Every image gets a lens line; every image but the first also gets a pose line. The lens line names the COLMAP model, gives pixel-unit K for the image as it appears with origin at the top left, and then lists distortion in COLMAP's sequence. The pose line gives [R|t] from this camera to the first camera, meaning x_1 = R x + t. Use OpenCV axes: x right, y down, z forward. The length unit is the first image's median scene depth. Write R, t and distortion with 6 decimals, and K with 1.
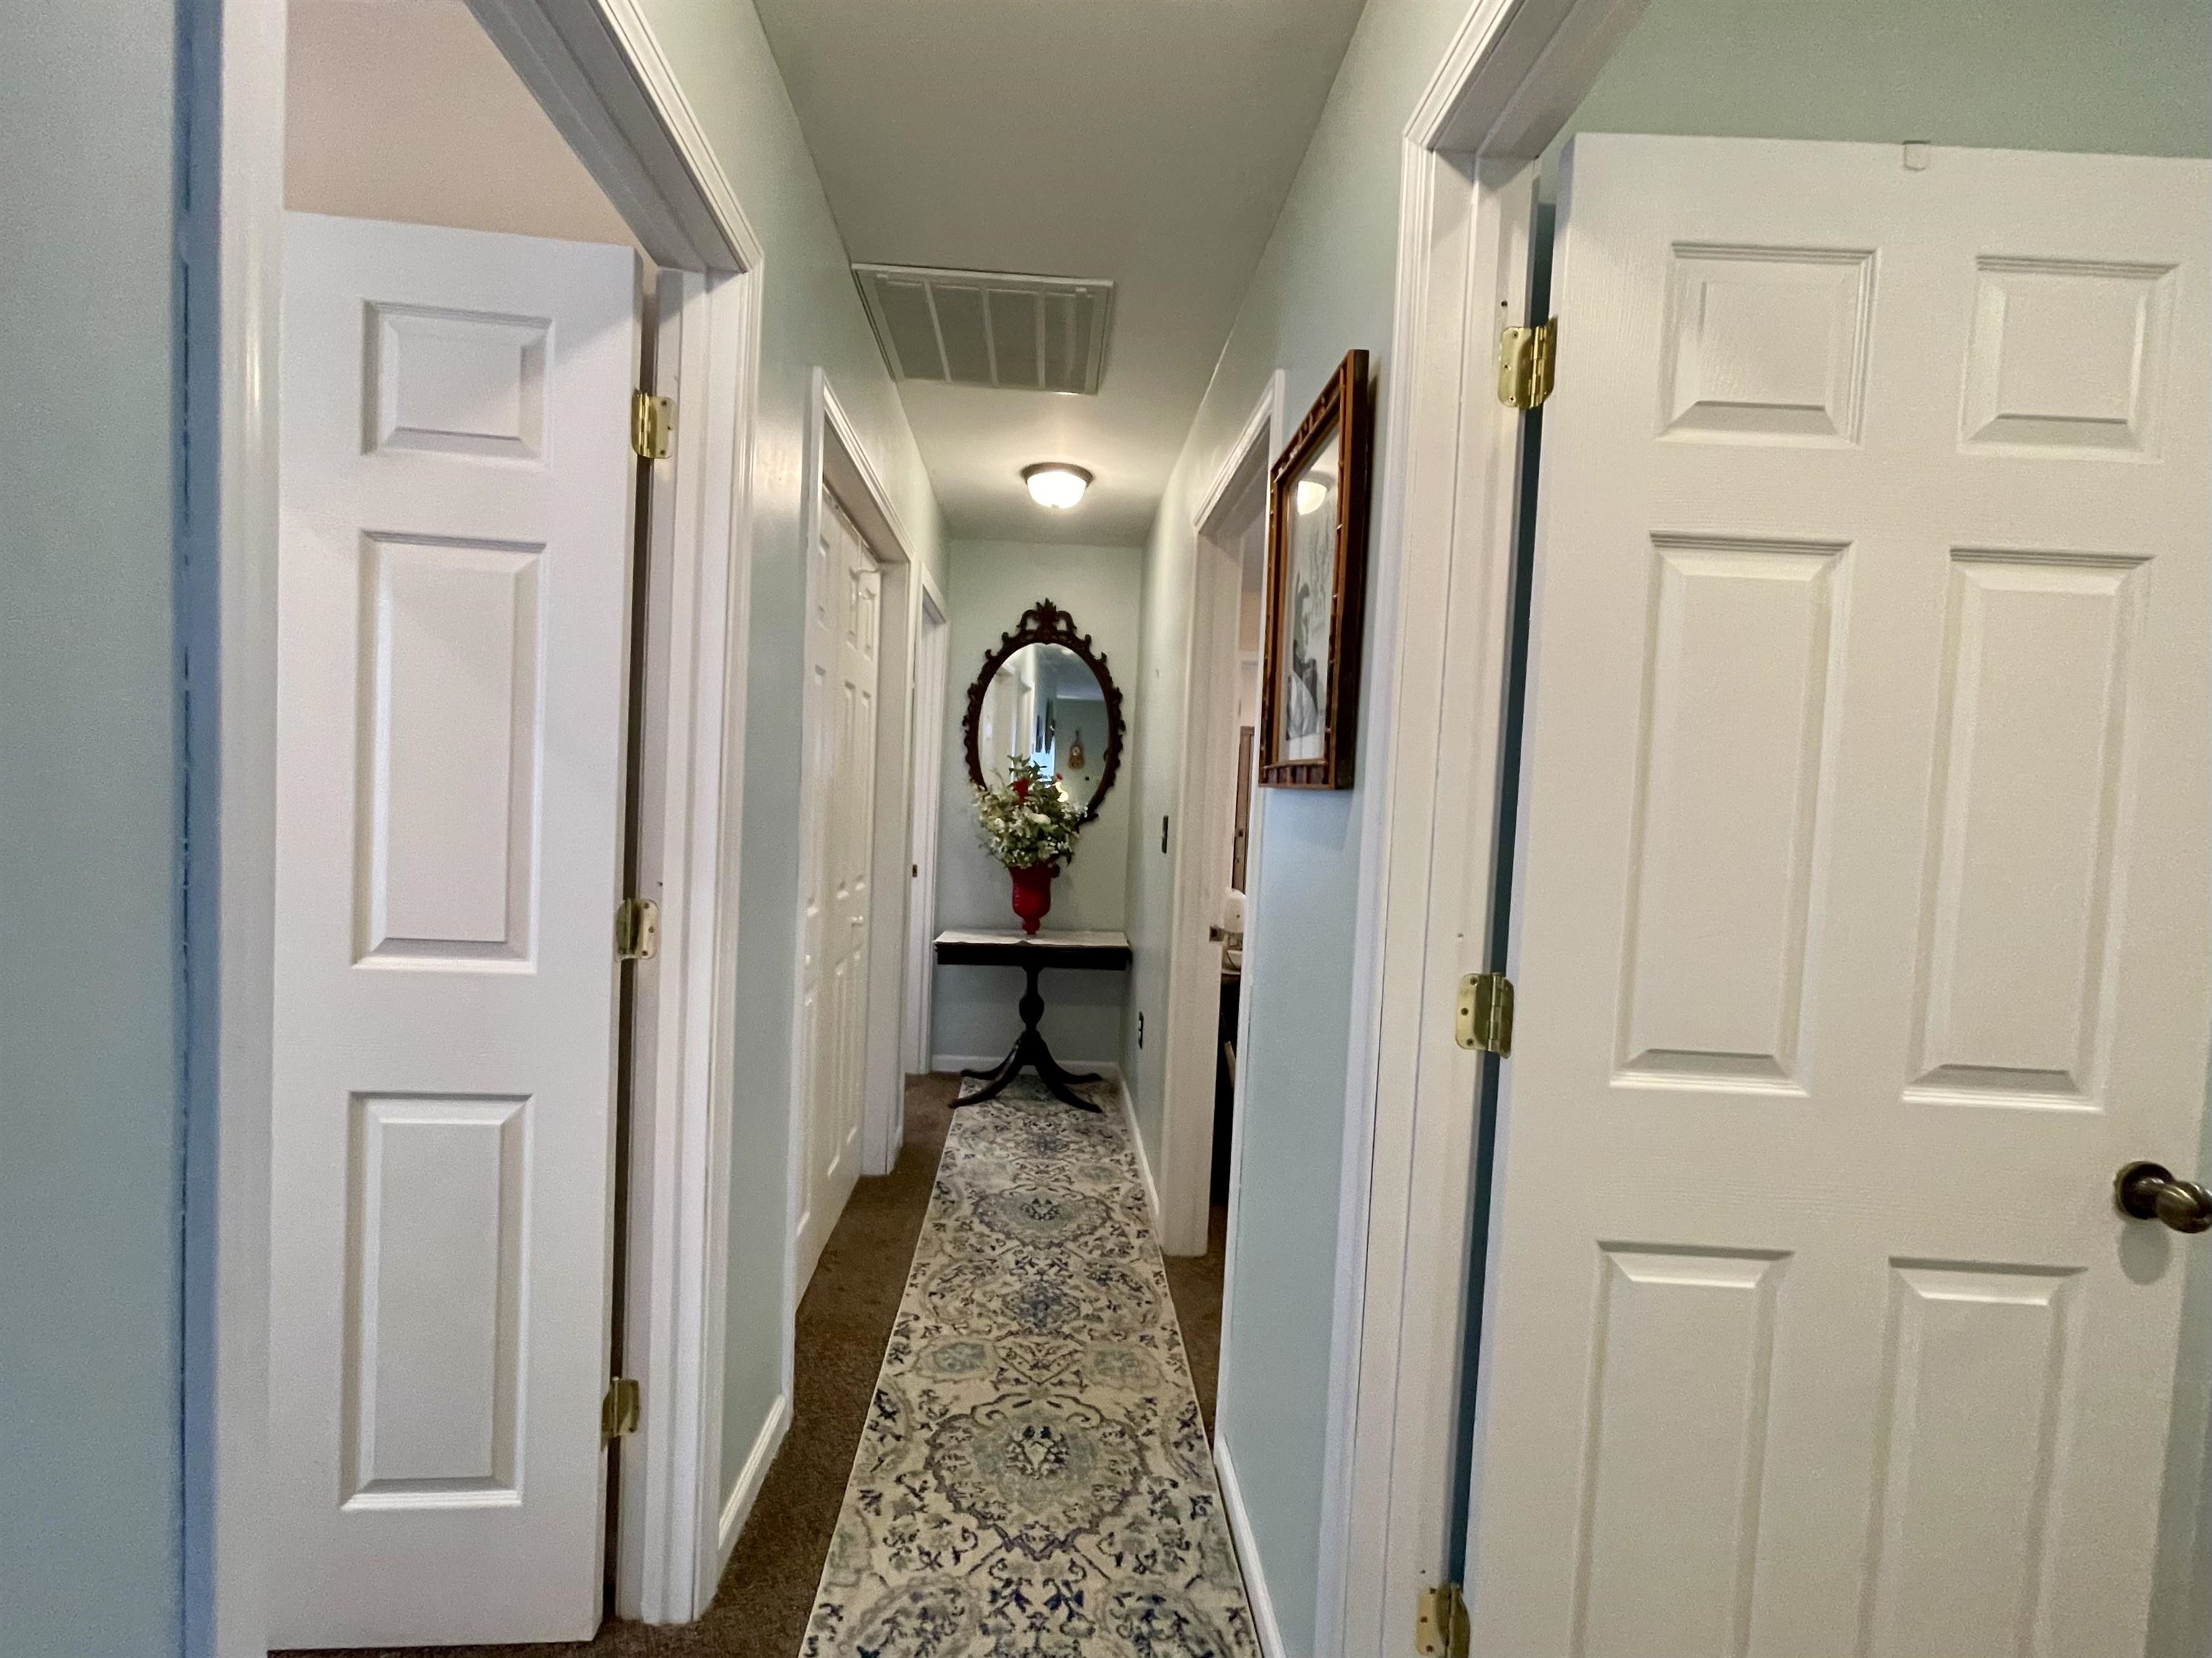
lens RADIAL K [[892.1, 0, 1098.9], [0, 892.1, 833.7], [0, 0, 1]] dist [0.000421, -0.000635]
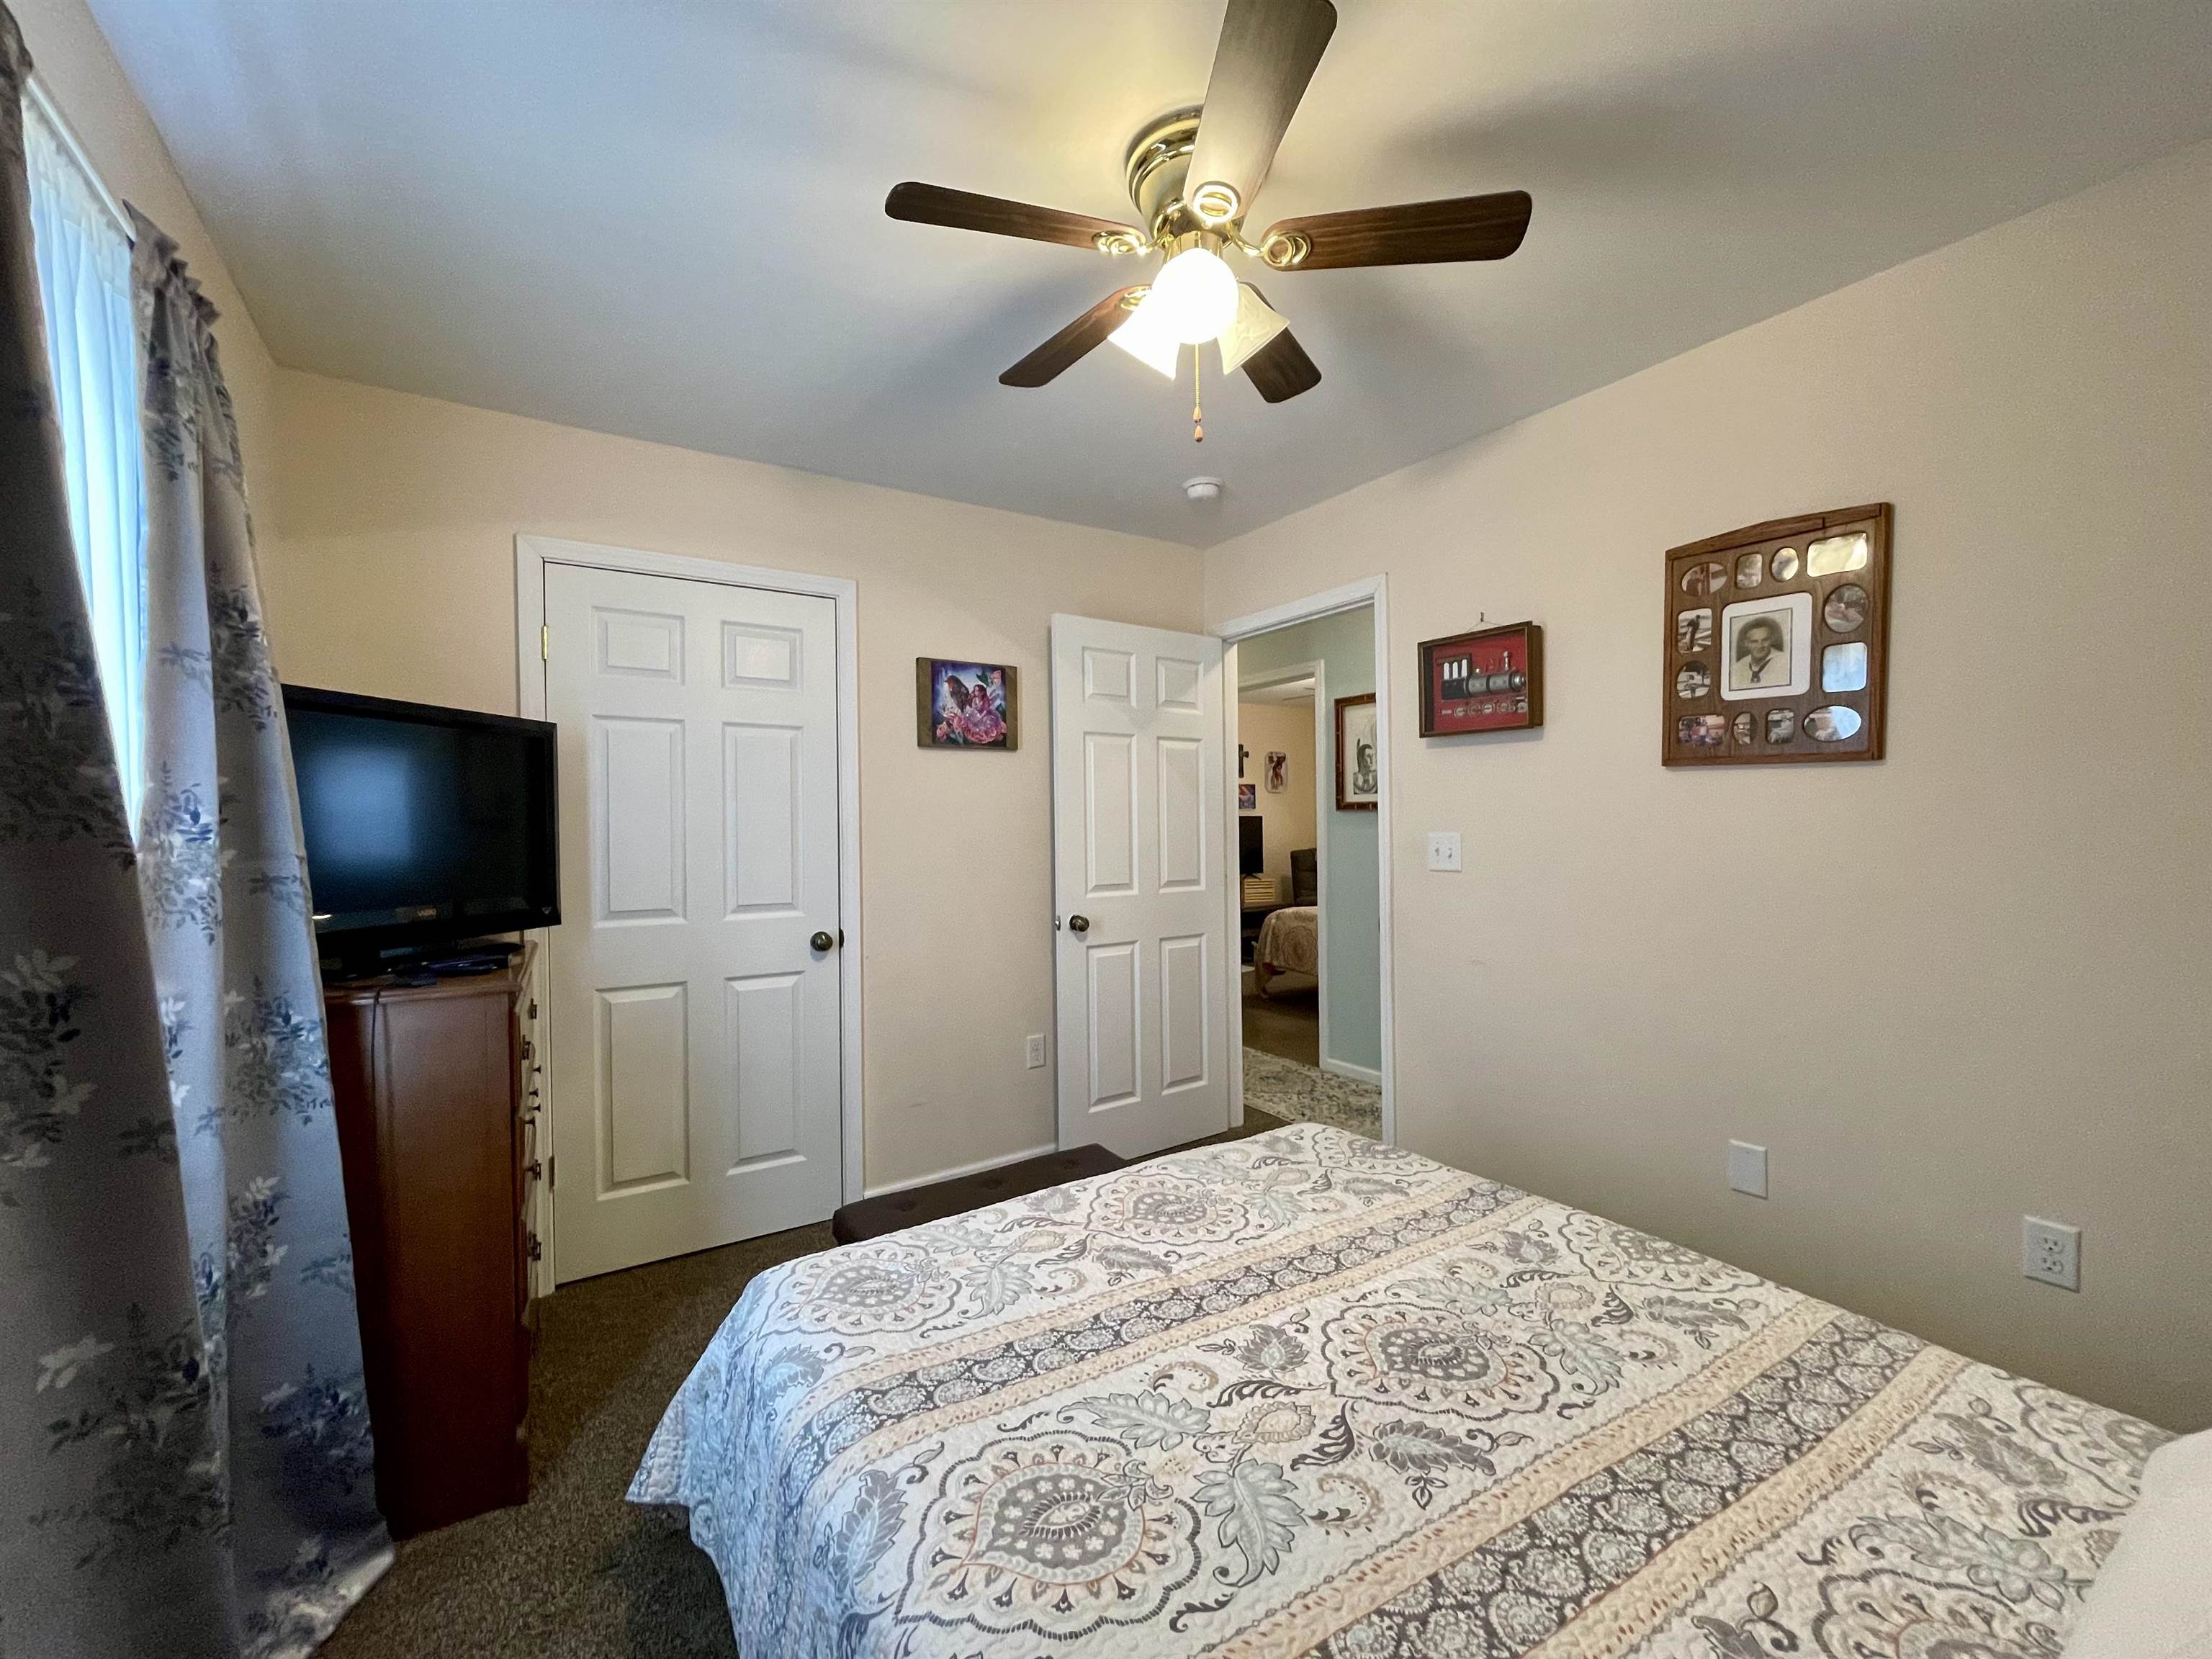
lens RADIAL K [[892.2, 0, 1098.9], [0, 892.2, 834.2], [0, 0, 1]] dist [0.000421, -0.000635]
pose [[0.862155, -0.063272, 0.502678, -1.914121], [0.070913, 0.997475, 0.003929, -0.044785], [-0.501658, 0.032259, 0.864465, -1.054388]]
